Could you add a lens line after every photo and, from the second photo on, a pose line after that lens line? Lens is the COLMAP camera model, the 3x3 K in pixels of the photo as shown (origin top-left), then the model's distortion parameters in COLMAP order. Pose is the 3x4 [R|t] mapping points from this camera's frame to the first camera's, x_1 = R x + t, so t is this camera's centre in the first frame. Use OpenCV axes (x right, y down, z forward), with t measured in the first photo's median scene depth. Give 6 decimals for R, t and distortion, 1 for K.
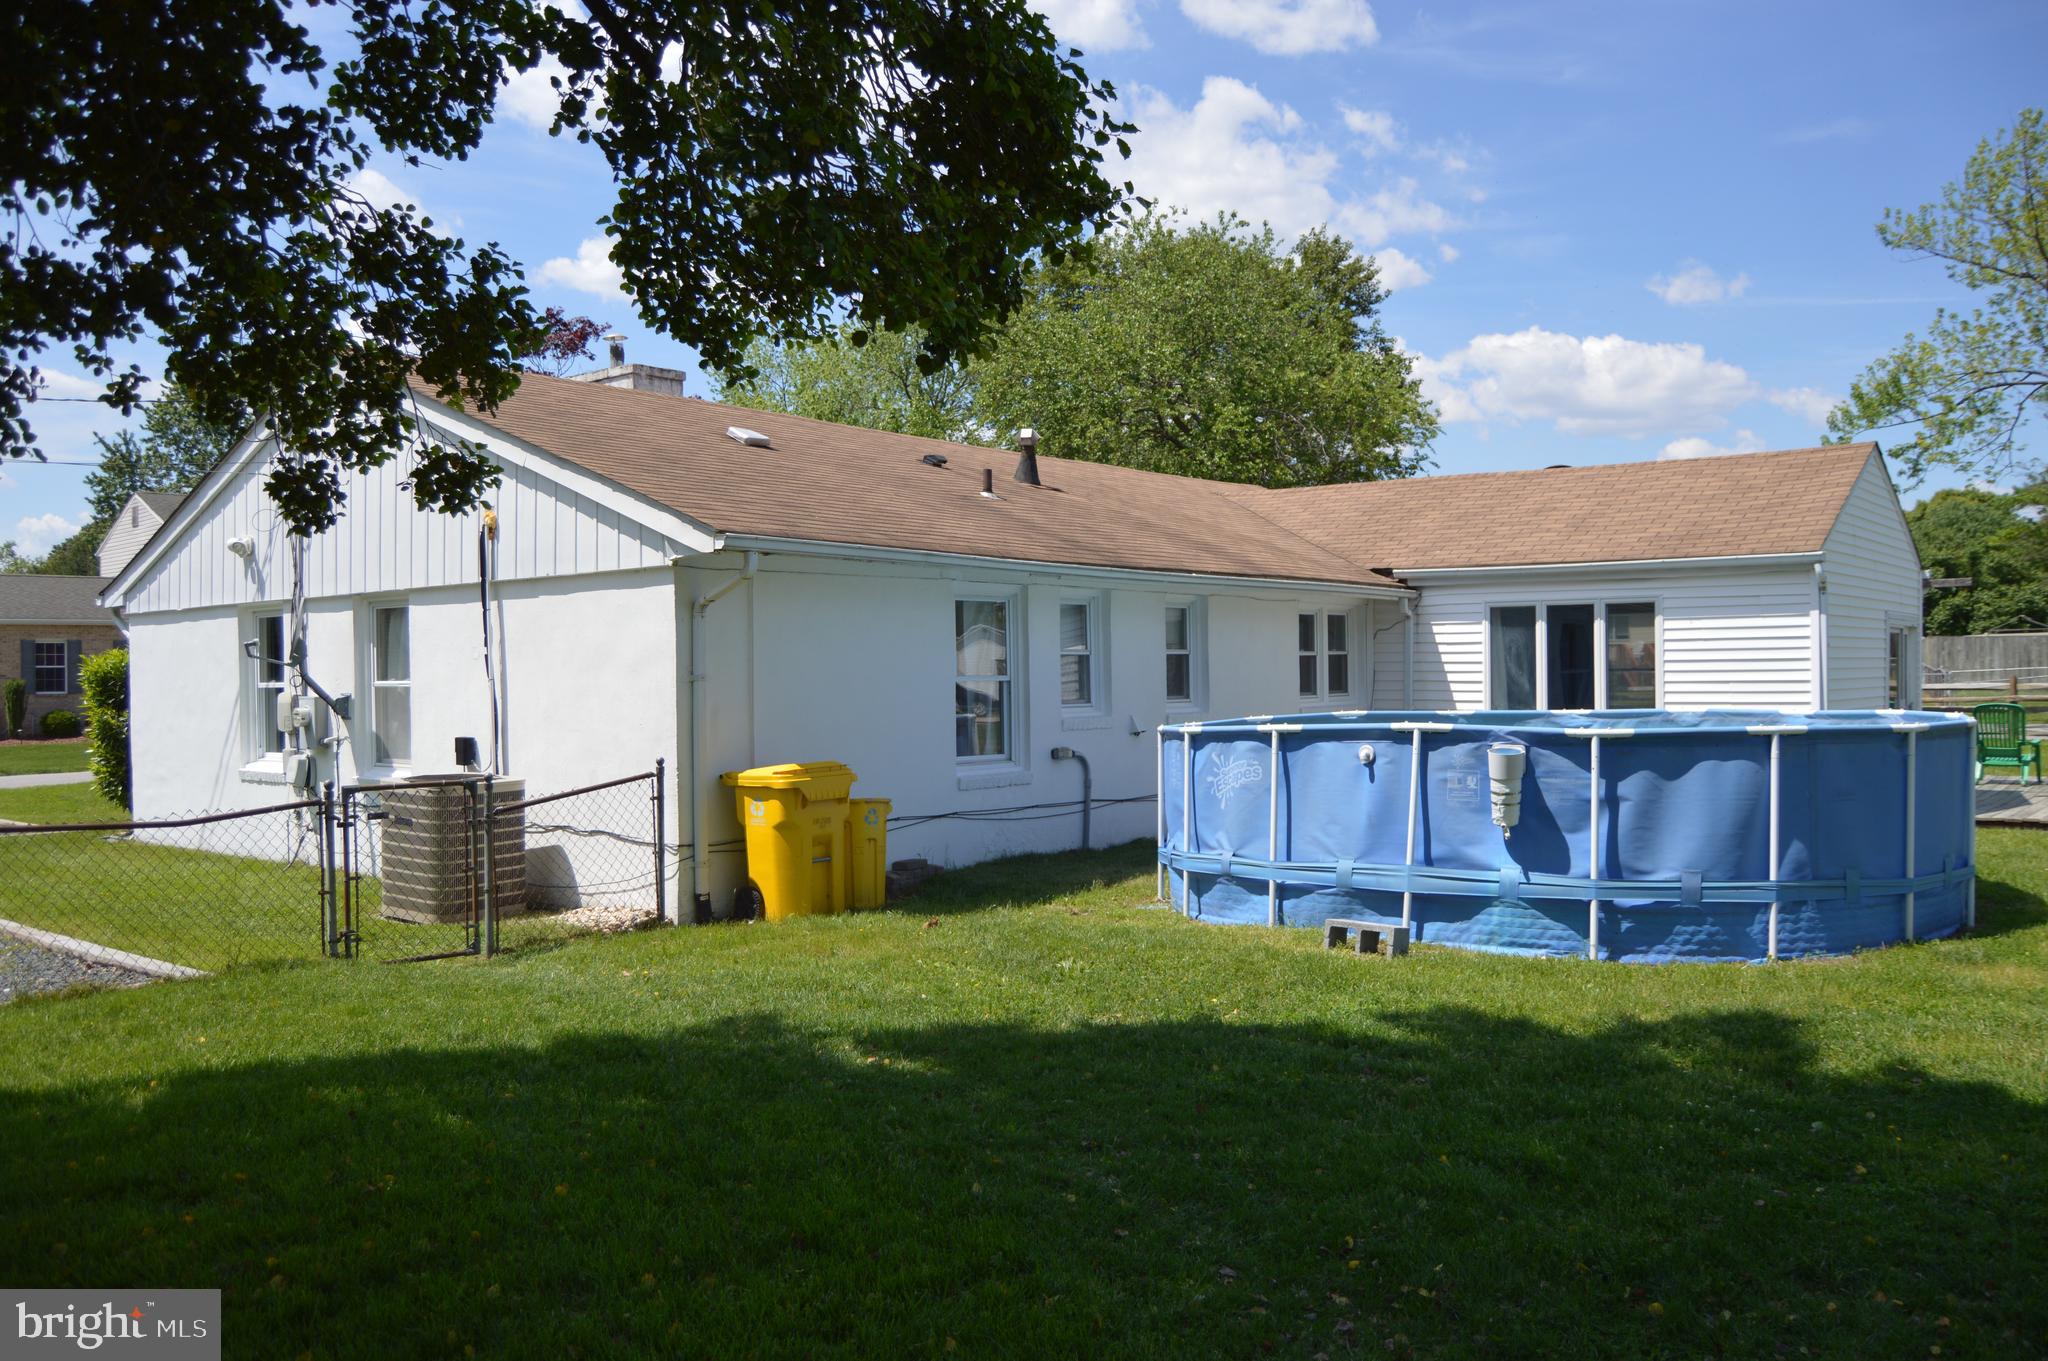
lens RADIAL K [[1630.5, 0, 1024.0], [0, 1630.5, 680.5], [0, 0, 1]] dist [-0.102912, 0.053325]
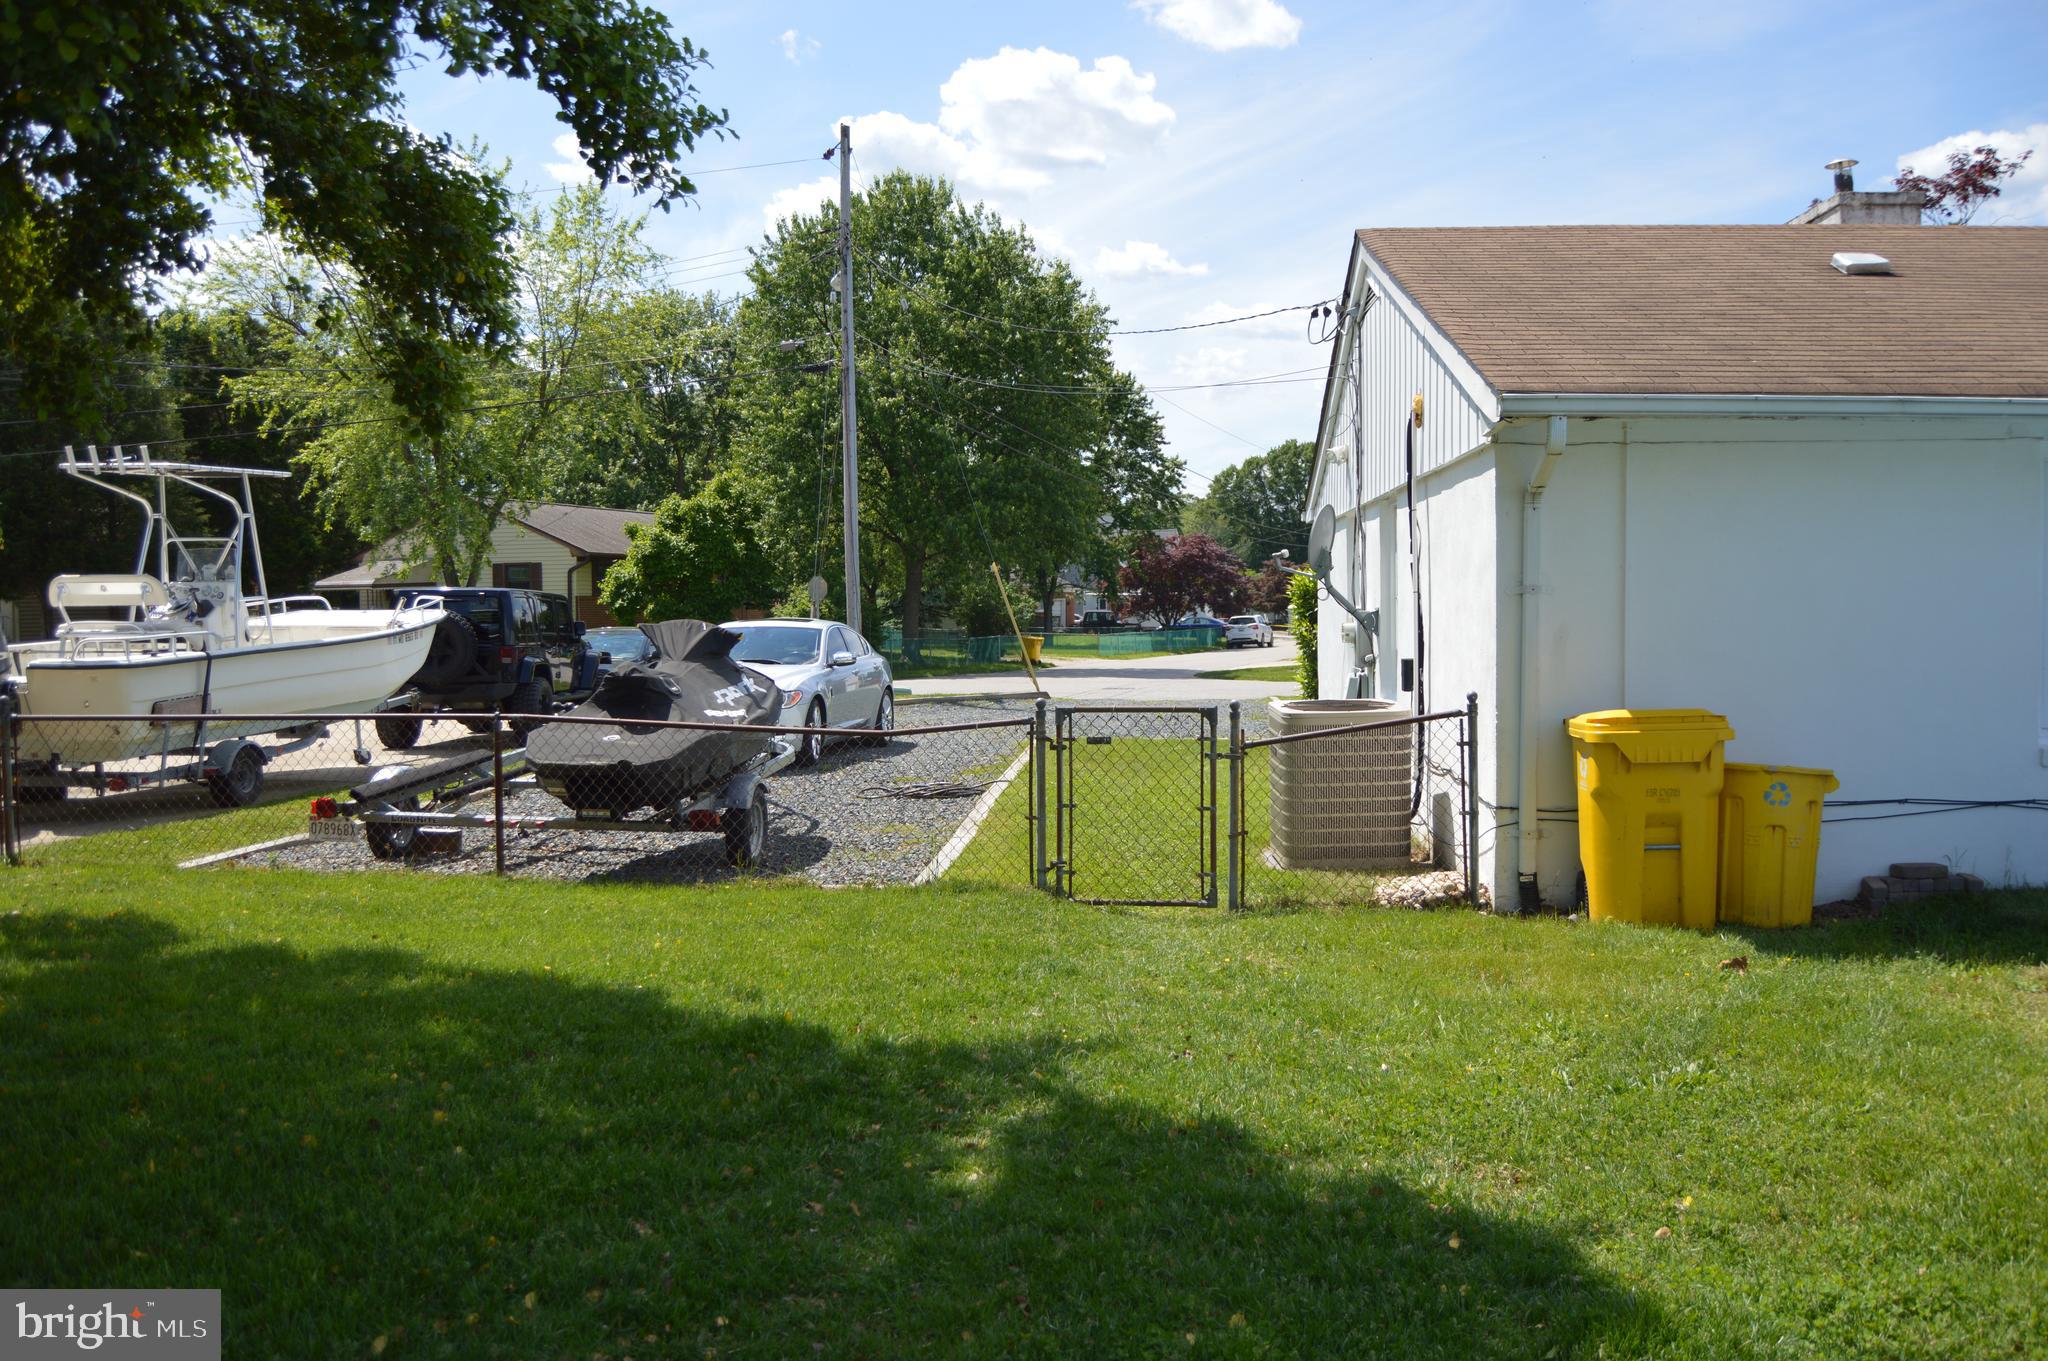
lens RADIAL K [[1596.3, 0, 1024.0], [0, 1596.3, 680.5], [0, 0, 1]] dist [-0.003350, -0.000956]
pose [[0.602618, 0.043802, -0.796827, 0.257659], [-0.002662, 0.998597, 0.052880, 0.001785], [0.798025, -0.029745, 0.601890, 0.362720]]
